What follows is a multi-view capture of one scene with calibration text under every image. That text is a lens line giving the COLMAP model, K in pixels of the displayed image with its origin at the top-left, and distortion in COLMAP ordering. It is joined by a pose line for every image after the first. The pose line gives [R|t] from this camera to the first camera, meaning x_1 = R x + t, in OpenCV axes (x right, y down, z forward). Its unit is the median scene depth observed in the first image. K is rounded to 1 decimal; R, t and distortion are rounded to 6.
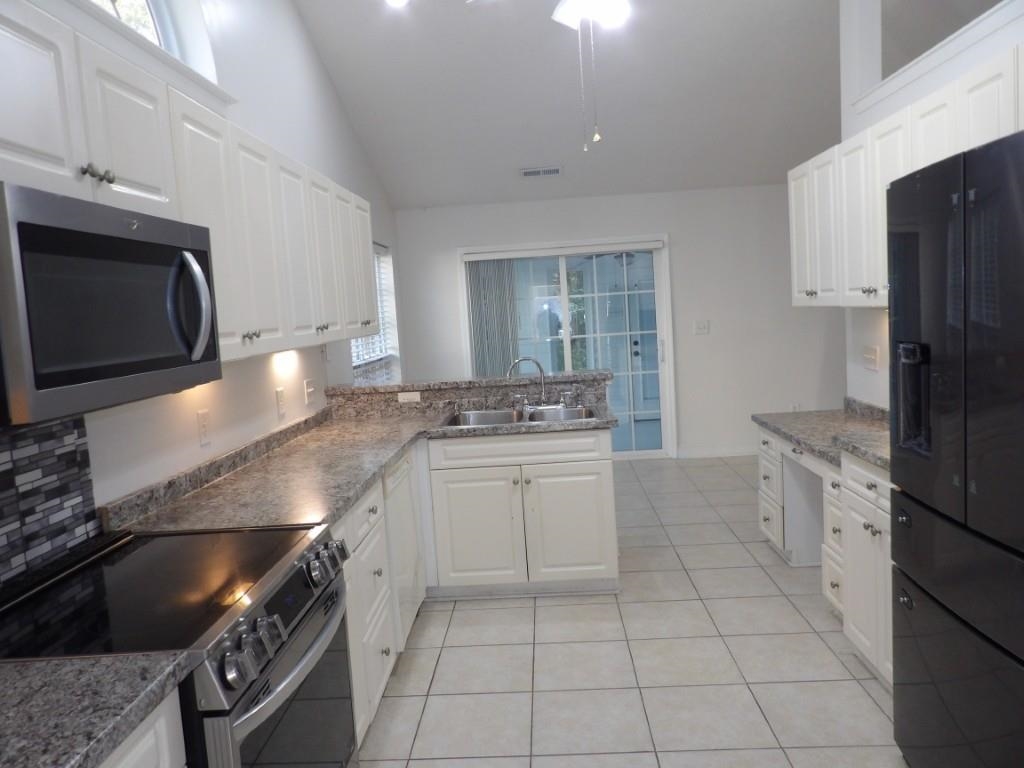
lens RADIAL K [[731.9, 0, 509.7], [0, 731.9, 379.6], [0, 0, 1]] dist [-0.030578, 0.036911]
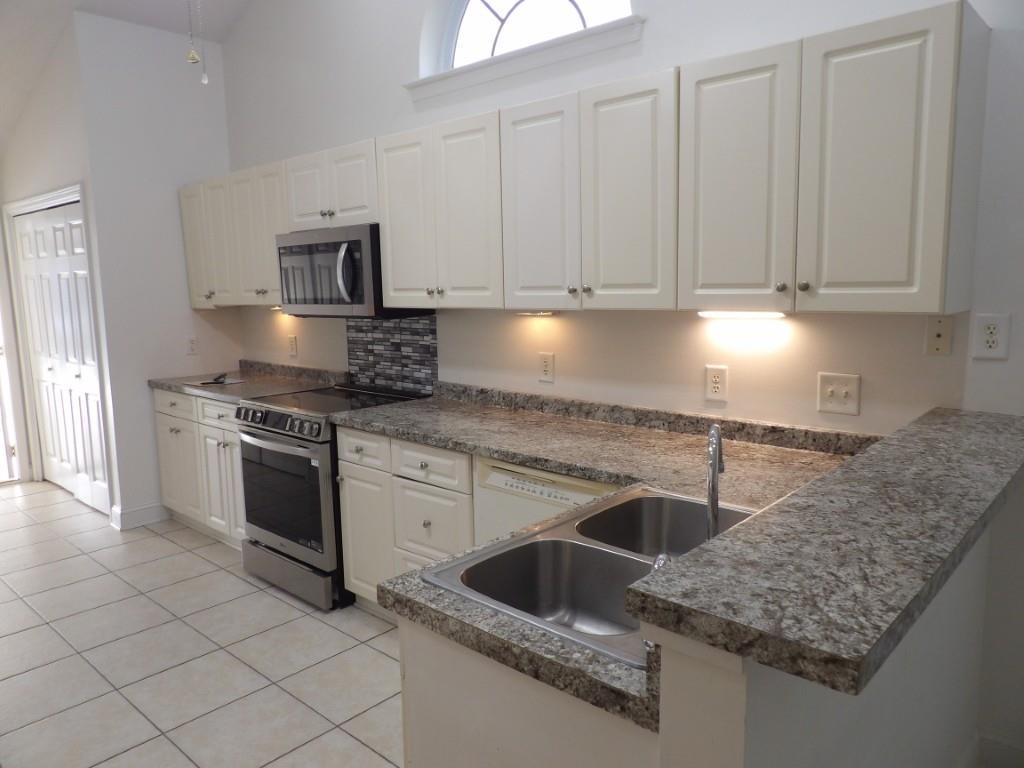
lens RADIAL K [[731.9, 0, 509.7], [0, 731.9, 379.6], [0, 0, 1]] dist [-0.030578, 0.036911]
pose [[-0.632665, 0.174118, -0.754597, 0.718265], [-0.019013, 0.970611, 0.239902, -0.277706], [0.774192, 0.166125, -0.610761, 2.393078]]
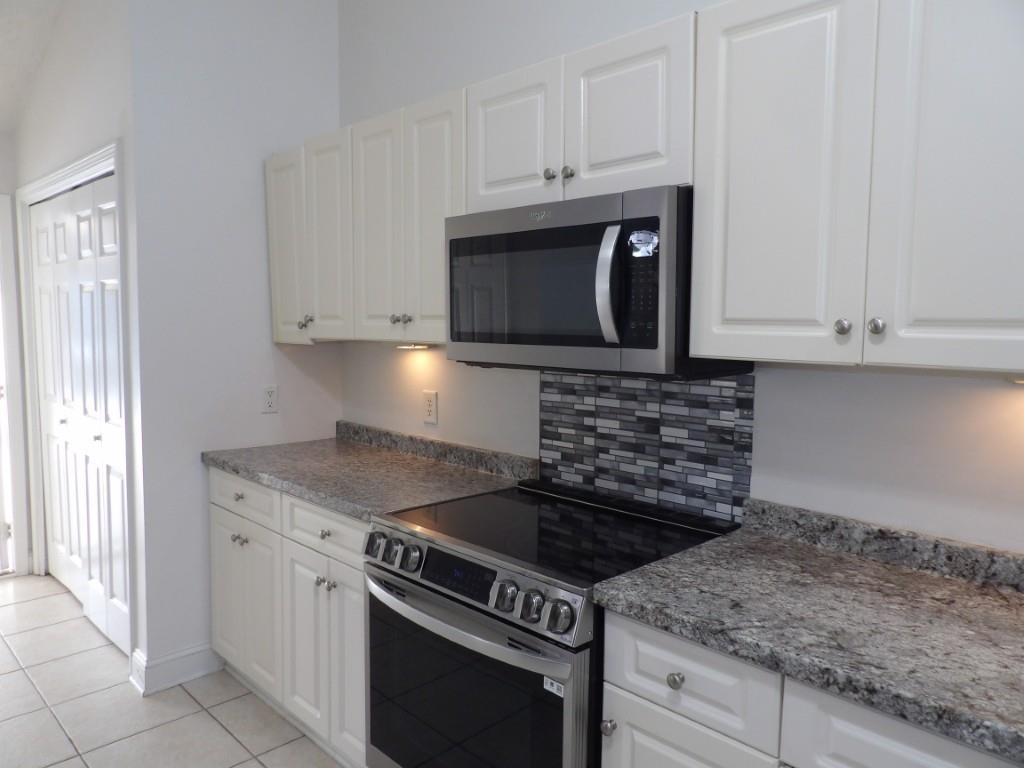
lens RADIAL K [[731.9, 0, 509.7], [0, 731.9, 379.6], [0, 0, 1]] dist [-0.030578, 0.036911]
pose [[-0.674337, 0.110596, -0.730095, 0.326266], [-0.043964, 0.980953, 0.189203, -0.145331], [0.737114, 0.159684, -0.656630, 1.464516]]
